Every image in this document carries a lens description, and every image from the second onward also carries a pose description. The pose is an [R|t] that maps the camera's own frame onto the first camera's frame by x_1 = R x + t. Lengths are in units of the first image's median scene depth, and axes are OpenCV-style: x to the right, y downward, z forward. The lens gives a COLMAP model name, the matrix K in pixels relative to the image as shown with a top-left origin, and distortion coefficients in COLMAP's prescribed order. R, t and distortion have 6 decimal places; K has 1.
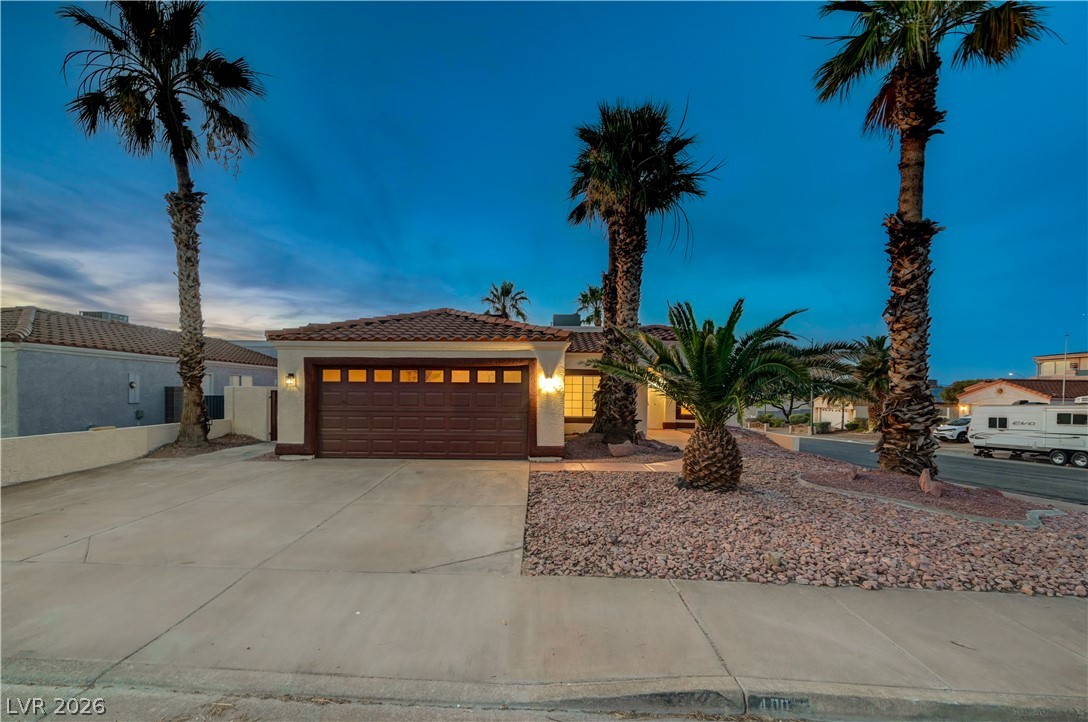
lens RADIAL K [[425.9, 0, 543.4], [0, 425.9, 389.6], [0, 0, 1]] dist [-0.000857, -0.000054]
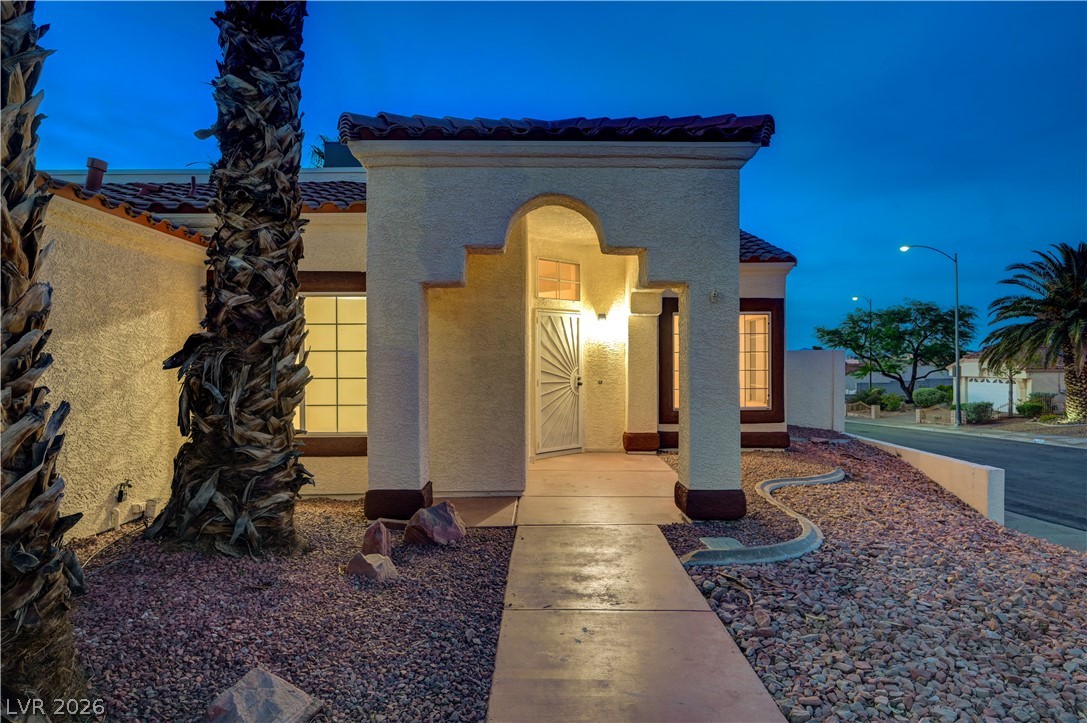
lens RADIAL K [[667.4, 0, 543.1], [0, 667.4, 361.0], [0, 0, 1]] dist [0.000545, 0.000422]
pose [[0.999472, -0.016239, 0.028151, 0.061844], [0.015947, 0.999817, 0.010557, 0.002932], [-0.028317, -0.010102, 0.999548, 0.137743]]
